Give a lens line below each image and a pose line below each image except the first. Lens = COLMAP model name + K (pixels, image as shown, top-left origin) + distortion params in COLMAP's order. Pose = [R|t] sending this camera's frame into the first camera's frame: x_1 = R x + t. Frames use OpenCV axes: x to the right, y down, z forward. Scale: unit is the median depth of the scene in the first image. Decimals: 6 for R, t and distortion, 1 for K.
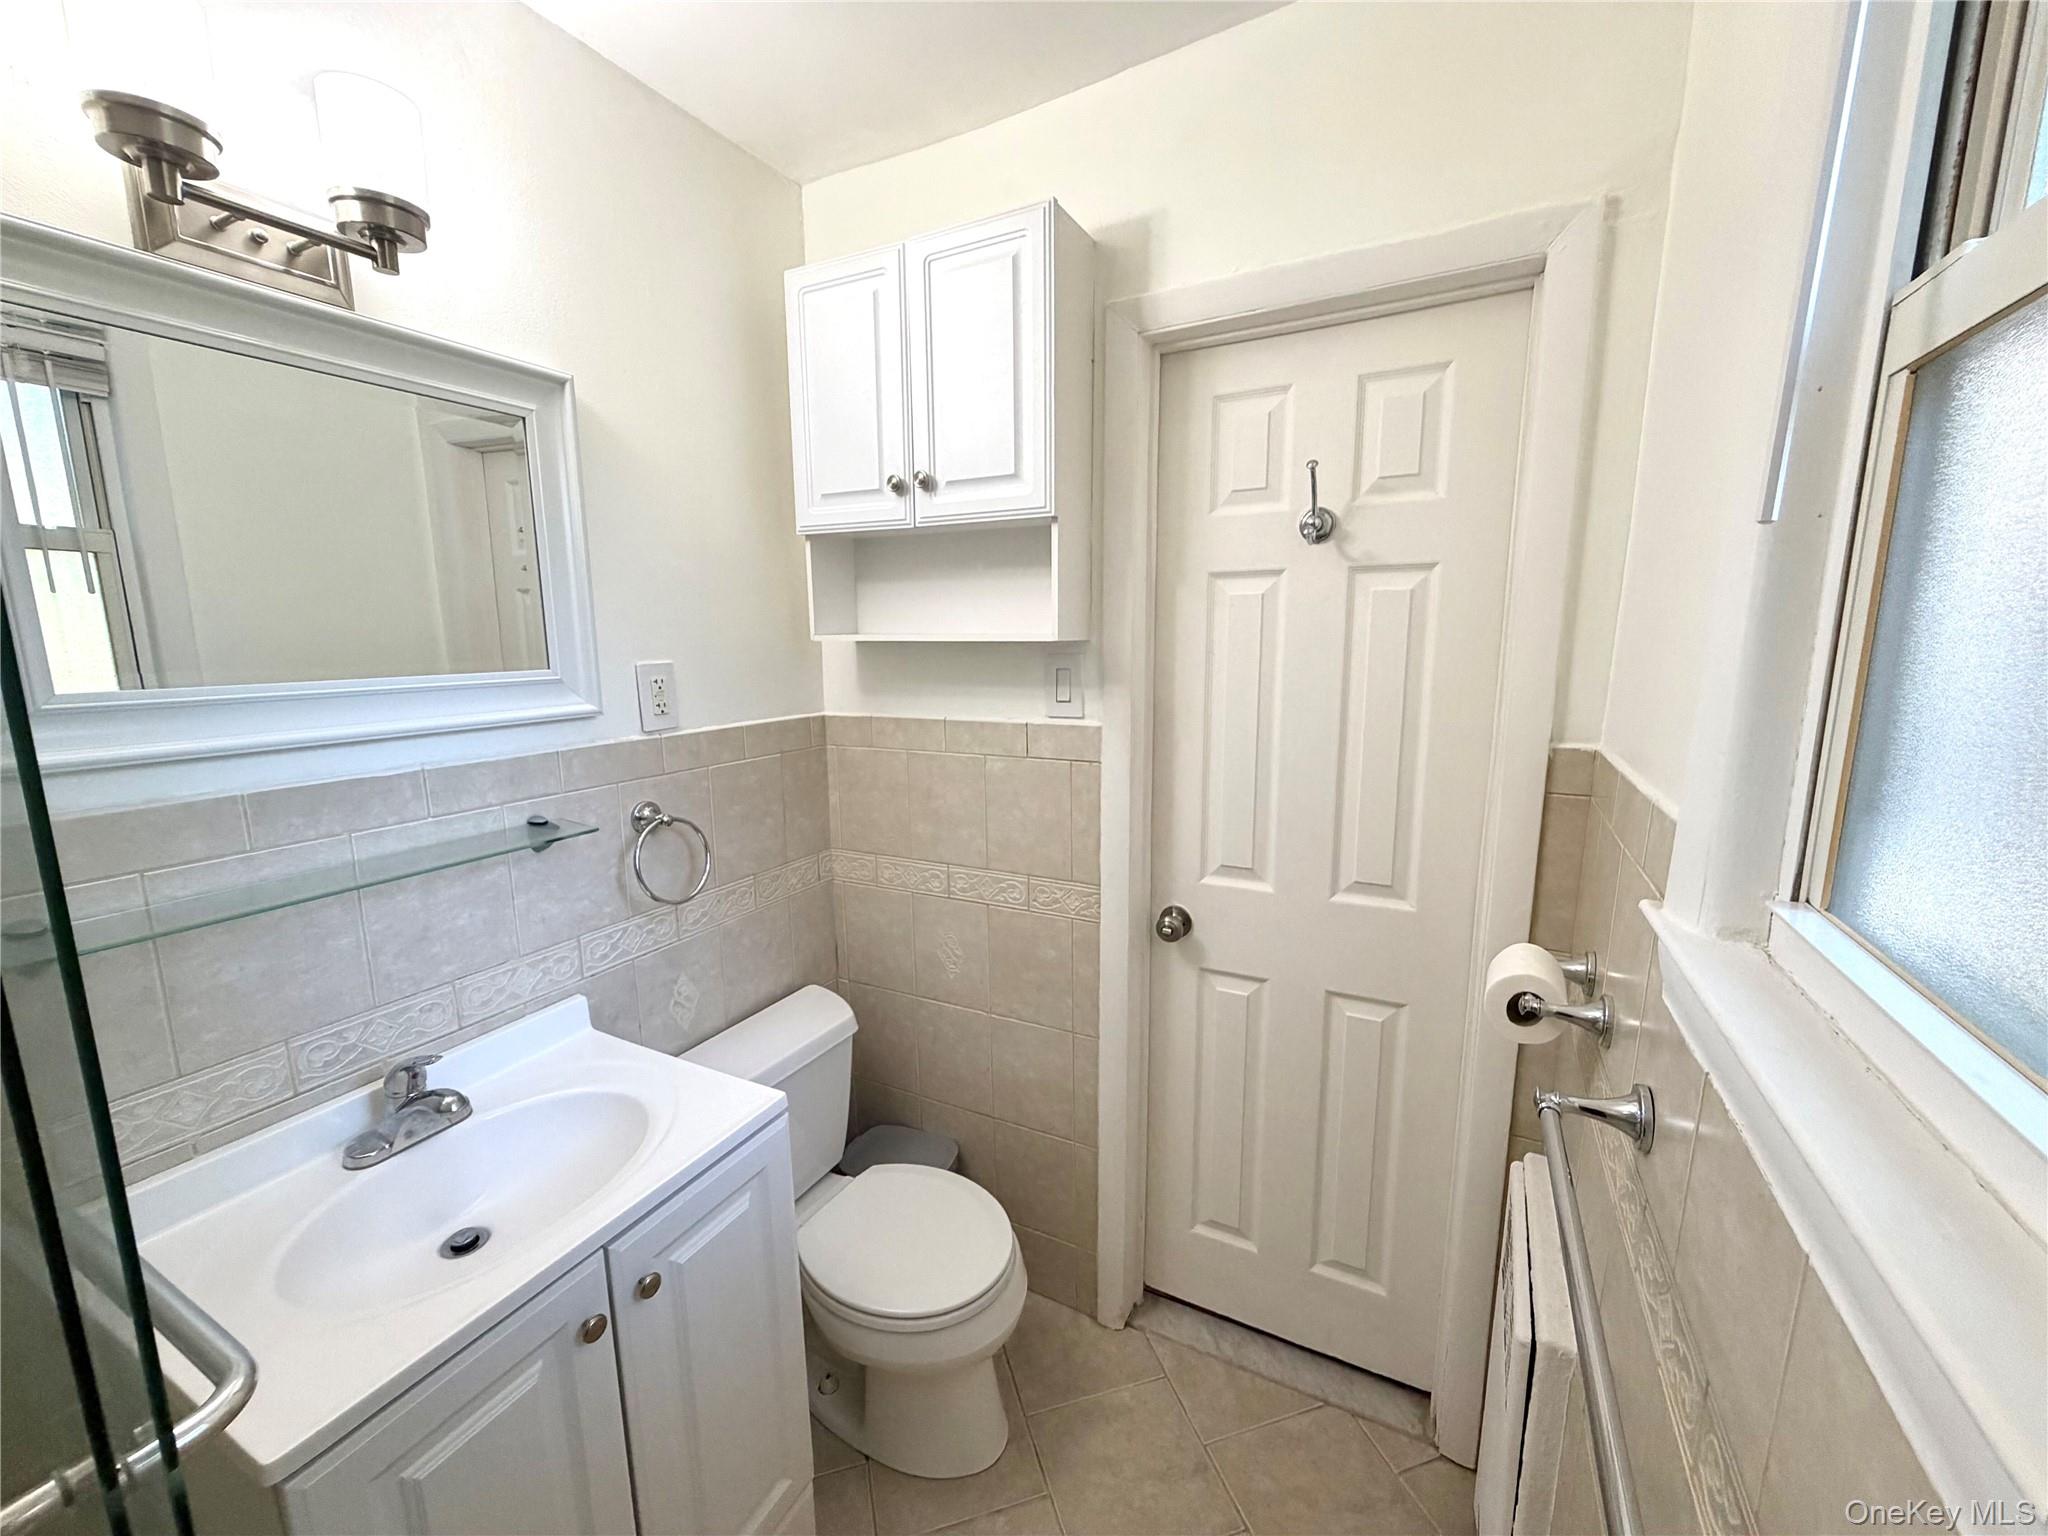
lens RADIAL K [[818.6, 0, 1037.0], [0, 818.6, 762.6], [0, 0, 1]] dist [0.001052, -0.000924]
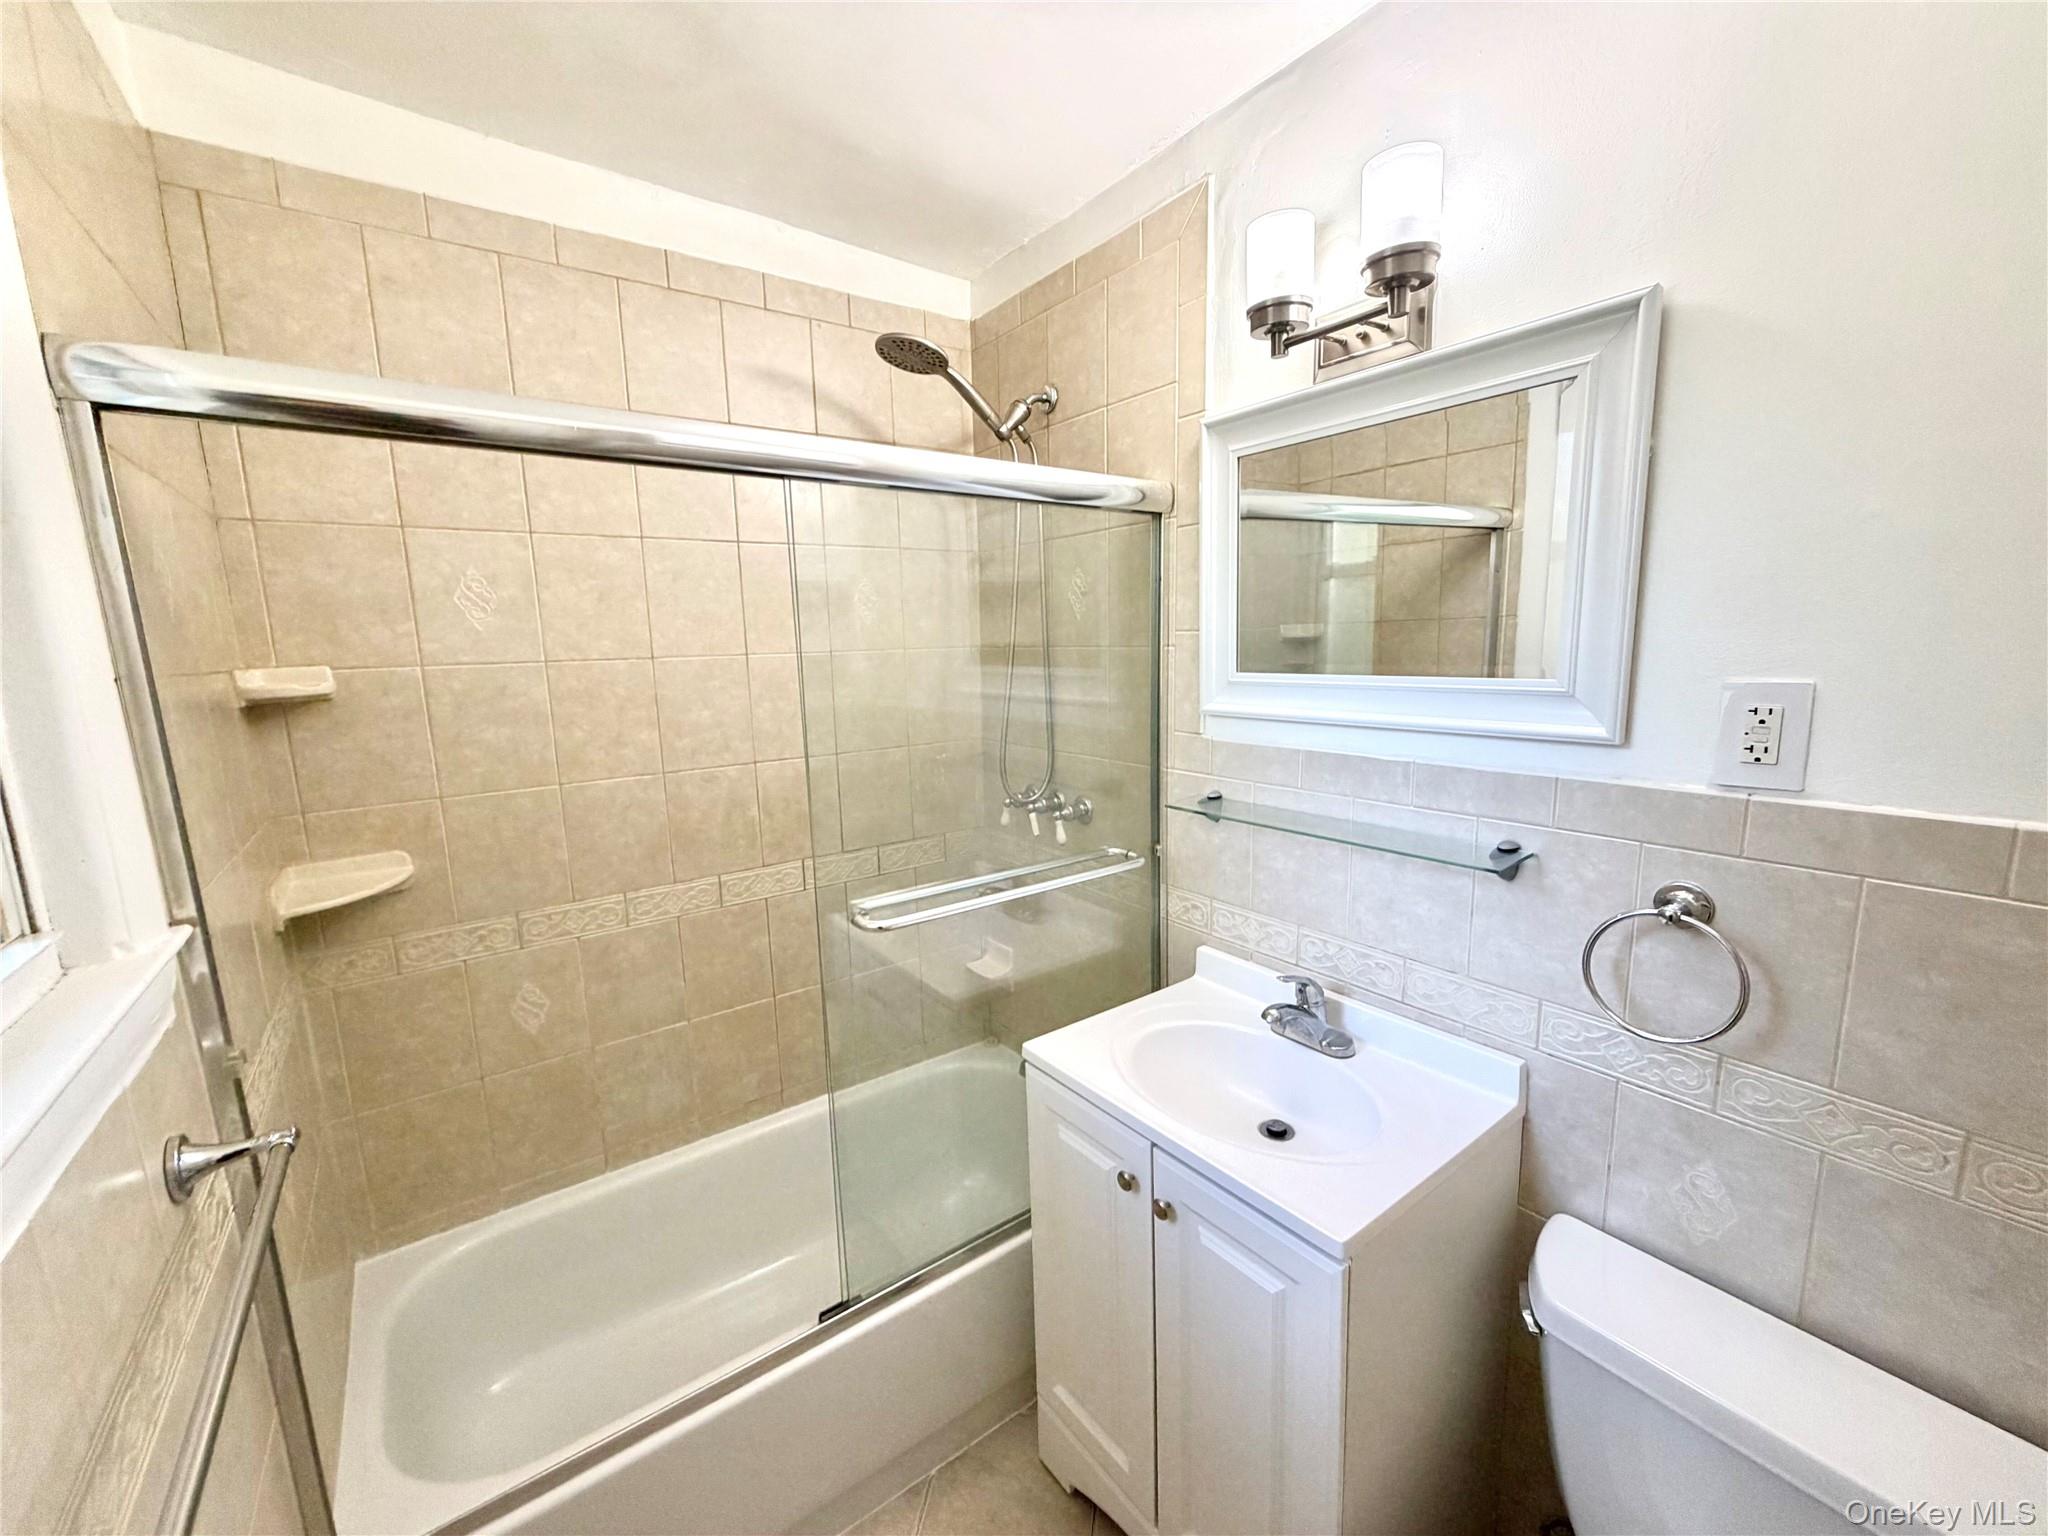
lens RADIAL K [[818.6, 0, 1029.3], [0, 818.6, 774.0], [0, 0, 1]] dist [0.001052, -0.000924]
pose [[-0.443596, 0.158892, -0.882030, 0.384872], [-0.122937, 0.964068, 0.235499, -0.146363], [0.887755, 0.212900, -0.408123, 0.854770]]
